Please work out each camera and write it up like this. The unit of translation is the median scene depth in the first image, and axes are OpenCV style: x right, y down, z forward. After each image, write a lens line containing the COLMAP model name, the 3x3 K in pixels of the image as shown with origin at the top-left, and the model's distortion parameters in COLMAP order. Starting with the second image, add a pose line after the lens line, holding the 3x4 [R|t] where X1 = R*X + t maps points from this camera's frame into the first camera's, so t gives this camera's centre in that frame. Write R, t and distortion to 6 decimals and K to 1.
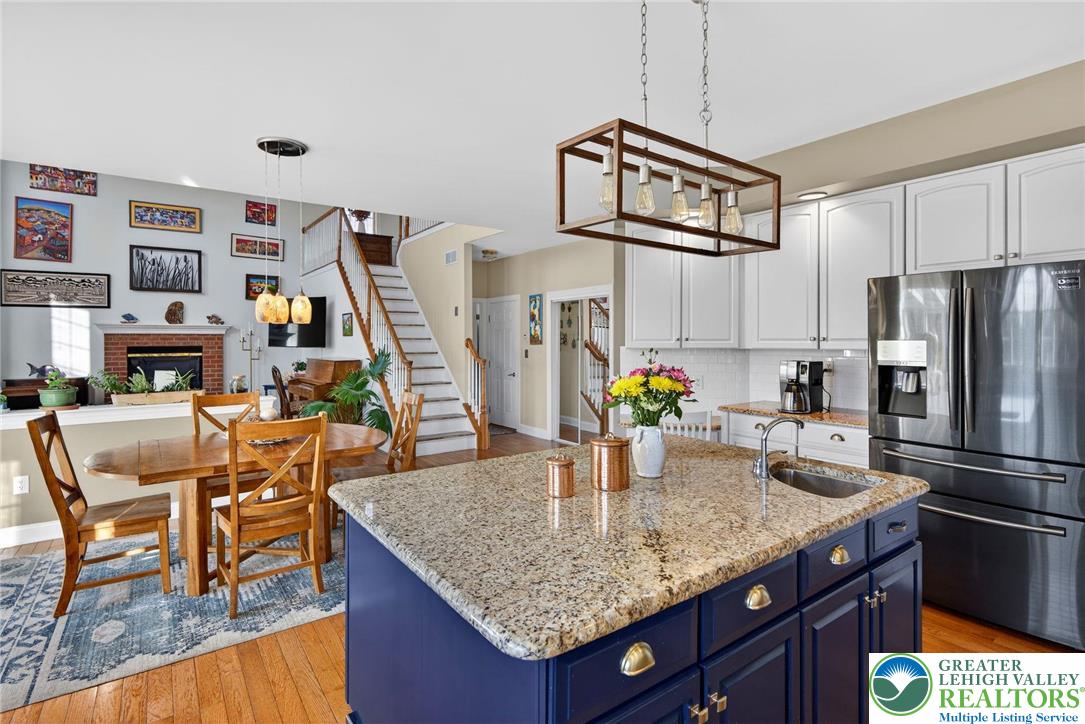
lens RADIAL K [[512.0, 0, 519.9], [0, 512.0, 338.3], [0, 0, 1]] dist [0.003863, 0.000393]
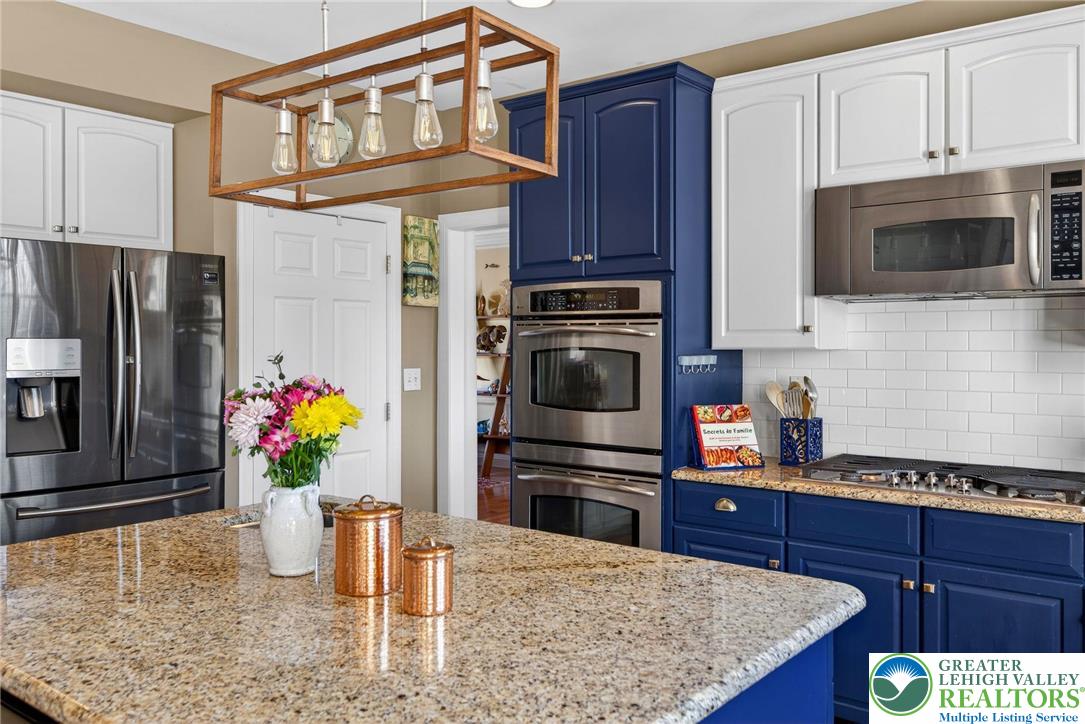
lens RADIAL K [[890.1, 0, 546.3], [0, 890.1, 365.2], [0, 0, 1]] dist [0.063825, -0.124789]
pose [[-0.282803, -0.026279, 0.958818, -0.871544], [-0.003048, 0.999644, 0.026499, 0.007933], [-0.959173, 0.004572, -0.282782, 1.120825]]
